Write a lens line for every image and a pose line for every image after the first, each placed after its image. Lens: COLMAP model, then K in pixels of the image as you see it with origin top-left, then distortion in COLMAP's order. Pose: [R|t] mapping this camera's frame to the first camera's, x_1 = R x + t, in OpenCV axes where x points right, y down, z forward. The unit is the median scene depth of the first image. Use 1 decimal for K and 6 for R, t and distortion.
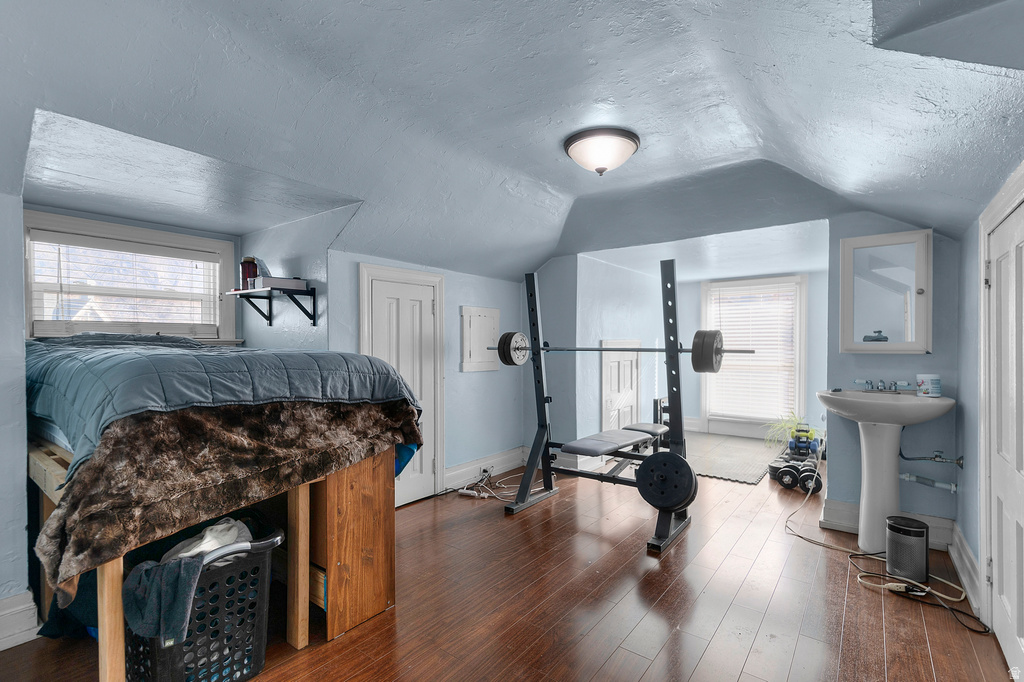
lens RADIAL K [[477.4, 0, 514.7], [0, 477.4, 345.0], [0, 0, 1]] dist [0.002099, -0.000137]
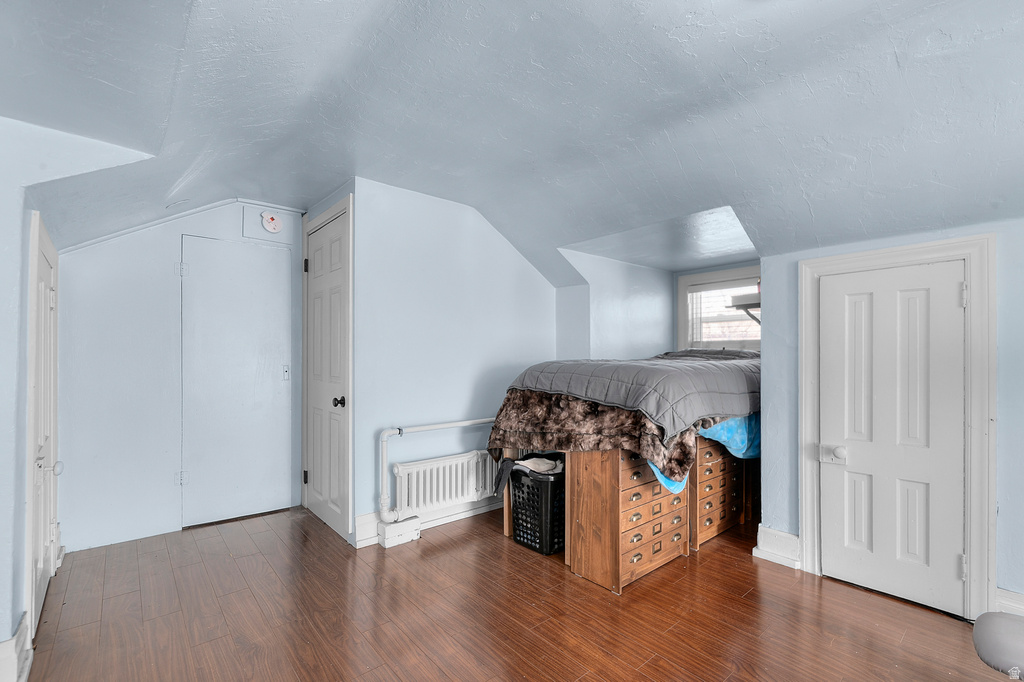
lens RADIAL K [[452.8, 0, 514.9], [0, 452.8, 348.9], [0, 0, 1]] dist [-0.000105, -0.000316]
pose [[-0.216074, -0.016168, -0.976243, 0.901496], [-0.003608, 0.999869, -0.015761, -0.003444], [0.976370, 0.000116, -0.216104, 1.083865]]
